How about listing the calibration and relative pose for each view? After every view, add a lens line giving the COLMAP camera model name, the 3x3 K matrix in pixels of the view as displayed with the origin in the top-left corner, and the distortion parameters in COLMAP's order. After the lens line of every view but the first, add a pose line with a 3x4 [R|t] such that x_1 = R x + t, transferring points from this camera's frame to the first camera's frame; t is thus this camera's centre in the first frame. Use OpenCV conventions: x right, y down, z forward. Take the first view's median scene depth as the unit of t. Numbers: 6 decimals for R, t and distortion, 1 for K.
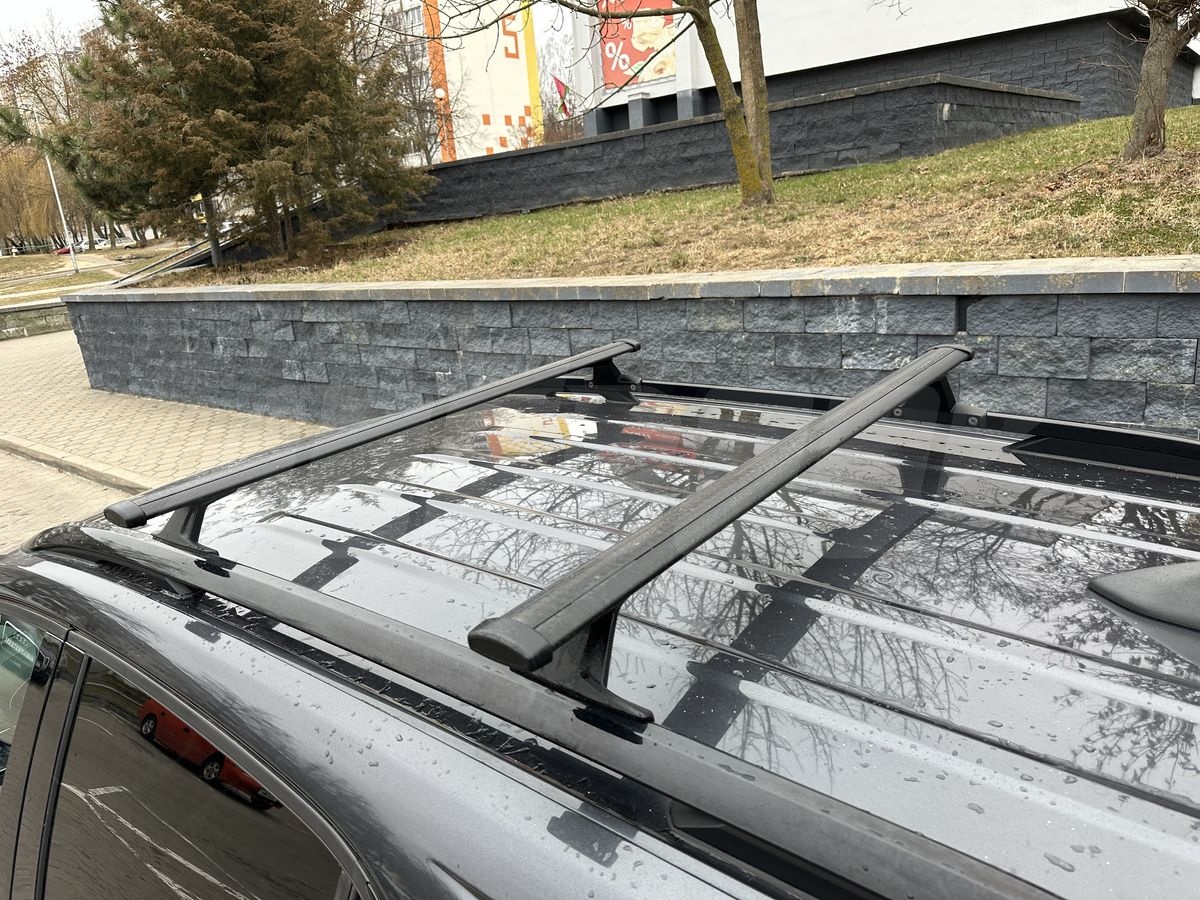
lens RADIAL K [[839.2, 0, 594.4], [0, 839.2, 459.1], [0, 0, 1]] dist [0.033987, -0.053420]
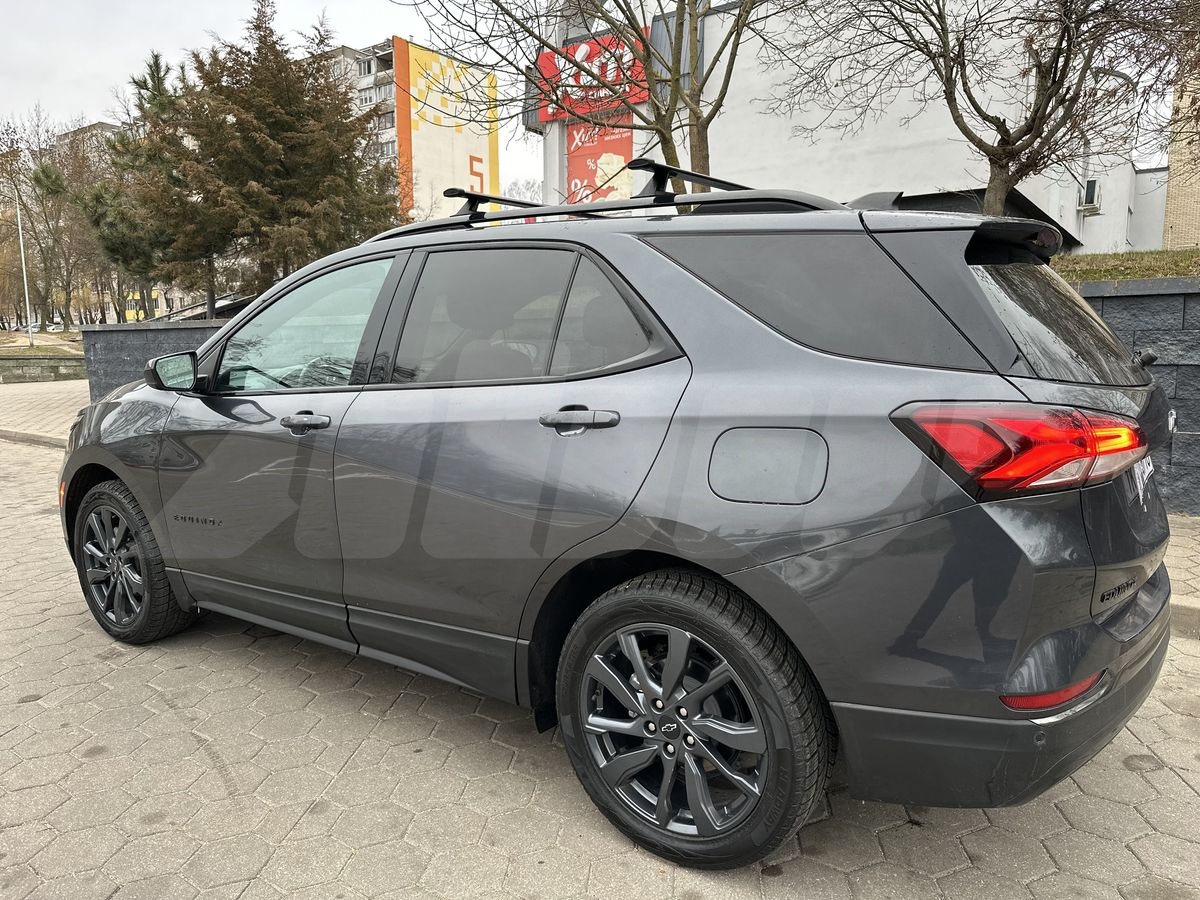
lens RADIAL K [[833.1, 0, 595.7], [0, 833.1, 455.2], [0, 0, 1]] dist [0.041872, -0.064449]
pose [[0.994481, 0.073522, 0.074845, -0.025759], [-0.060874, 0.985380, -0.159121, 0.116636], [-0.085450, 0.153687, 0.984418, -0.130362]]
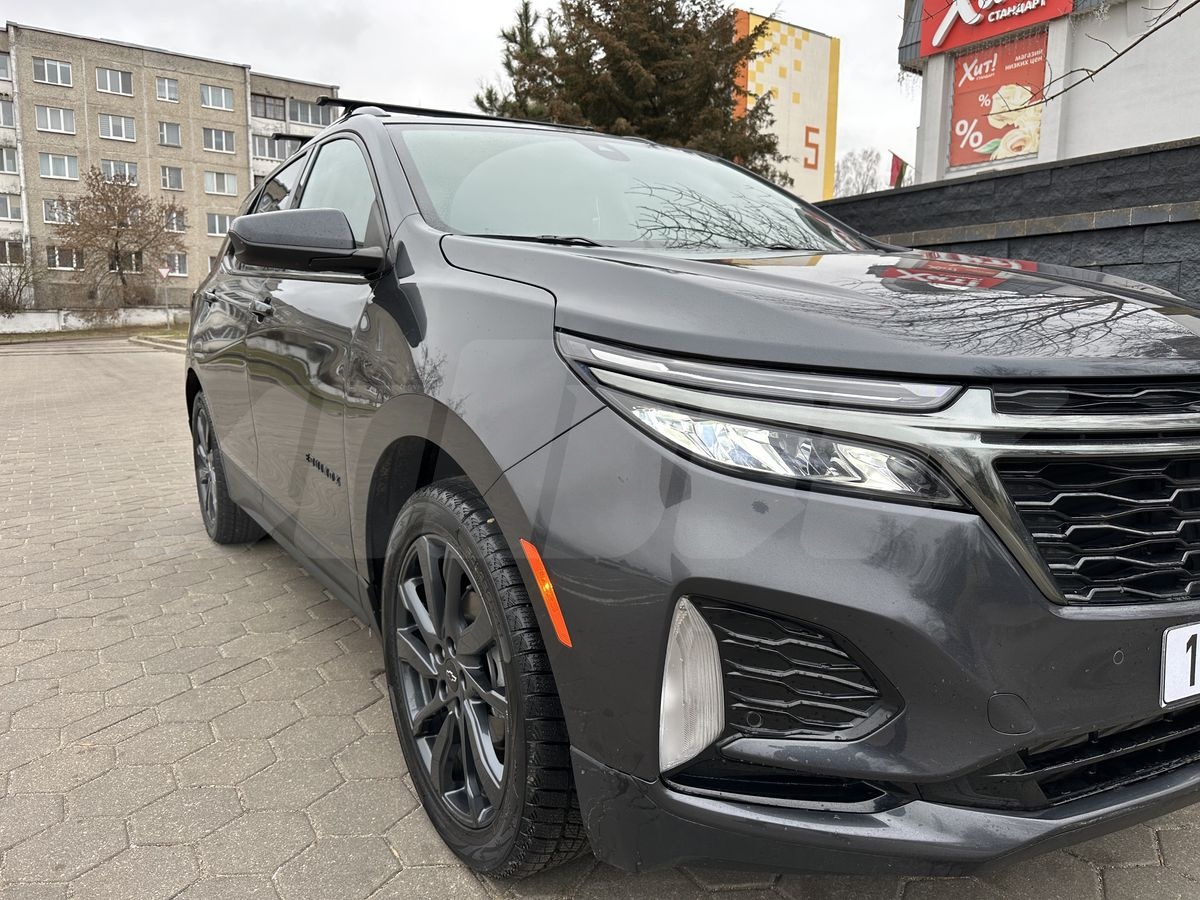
lens RADIAL K [[846.9, 0, 598.8], [0, 846.9, 434.6], [0, 0, 1]] dist [0.034741, -0.048302]
pose [[0.950755, 0.128903, -0.281866, -0.123173], [-0.168430, 0.978292, -0.120732, 0.093908], [0.260184, 0.162261, 0.951827, 0.063563]]
